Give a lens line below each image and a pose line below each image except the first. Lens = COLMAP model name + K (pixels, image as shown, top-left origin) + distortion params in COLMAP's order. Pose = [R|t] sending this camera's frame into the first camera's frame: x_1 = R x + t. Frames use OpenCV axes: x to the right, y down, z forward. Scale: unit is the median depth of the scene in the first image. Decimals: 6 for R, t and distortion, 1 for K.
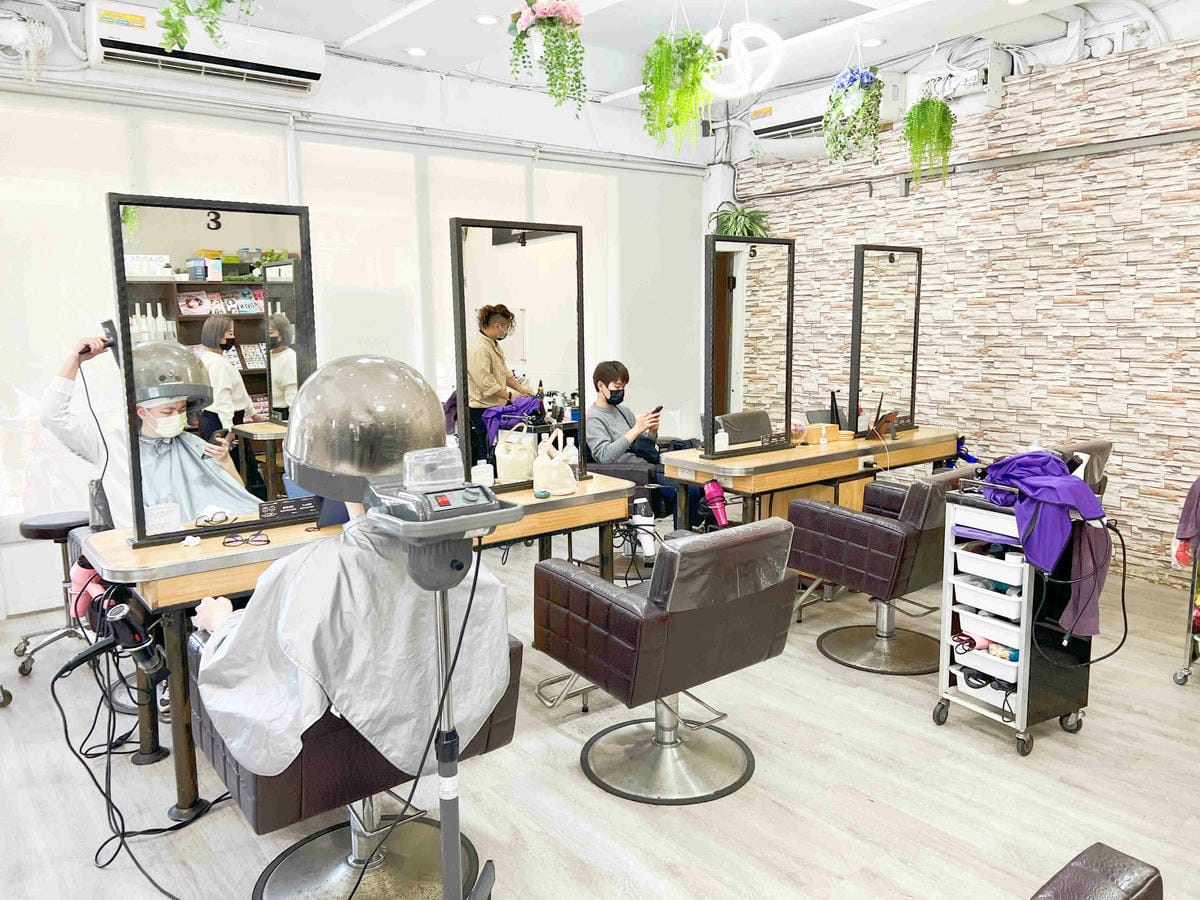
lens RADIAL K [[925.5, 0, 600.6], [0, 925.5, 448.2], [0, 0, 1]] dist [0.000254, -0.020143]
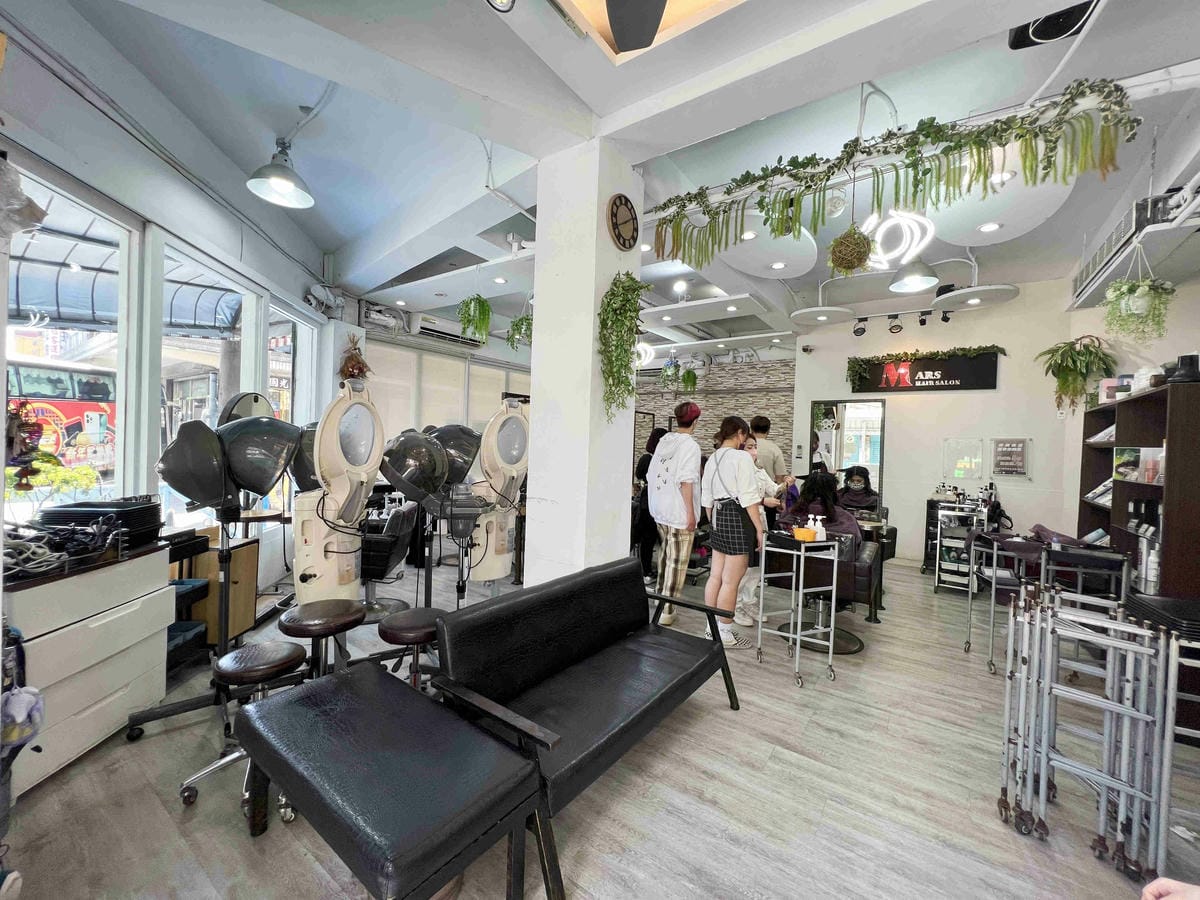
lens RADIAL K [[481.2, 0, 600.5], [0, 481.2, 448.4], [0, 0, 1]] dist [-0.004303, -0.000193]
pose [[0.945020, 0.028696, 0.325752, -0.425650], [0.008838, 0.993537, -0.113163, 0.052996], [-0.326894, 0.109821, 0.938659, -0.358417]]
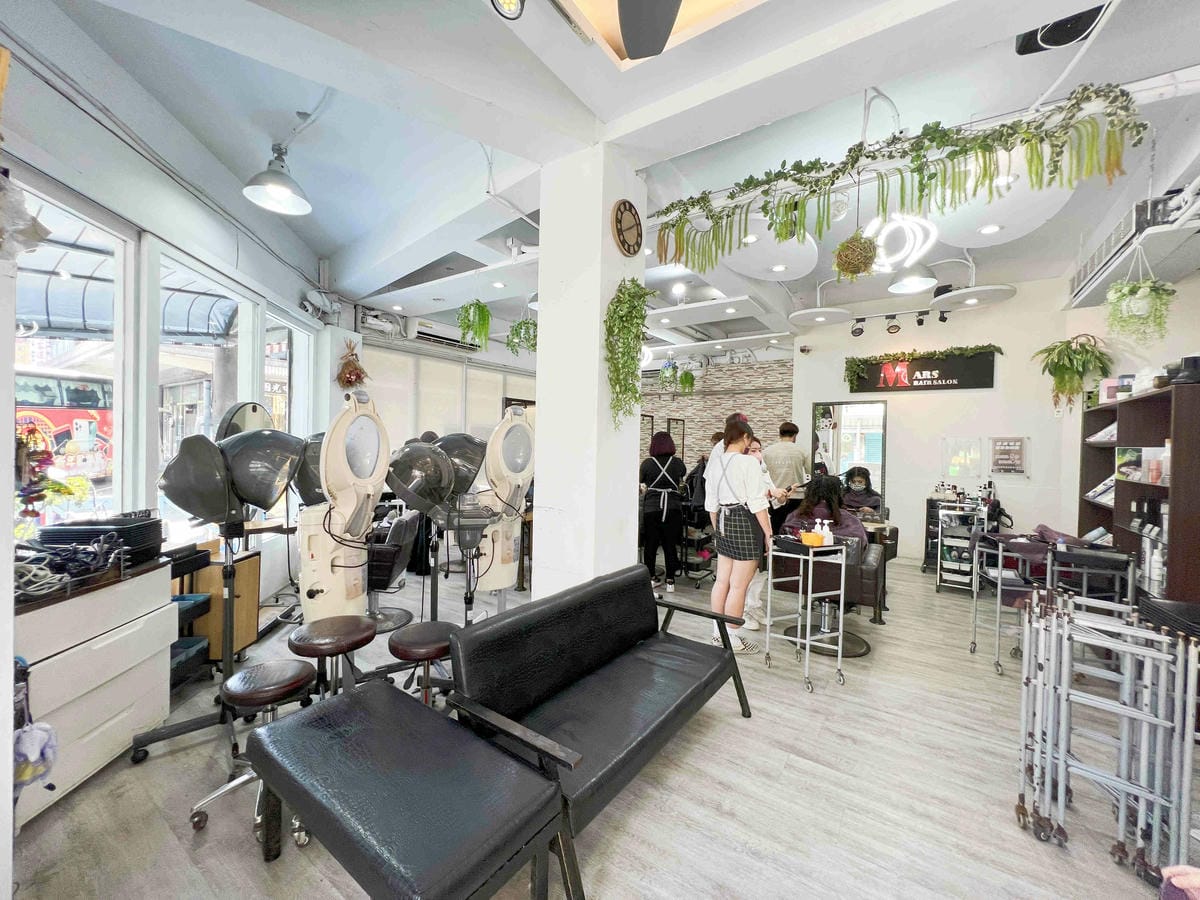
lens RADIAL K [[481.2, 0, 600.3], [0, 481.2, 448.2], [0, 0, 1]] dist [-0.004303, -0.000193]
pose [[0.941350, 0.016487, 0.337028, -0.438390], [0.022918, 0.993375, -0.112606, 0.043113], [-0.336651, 0.113726, 0.934736, -0.350689]]
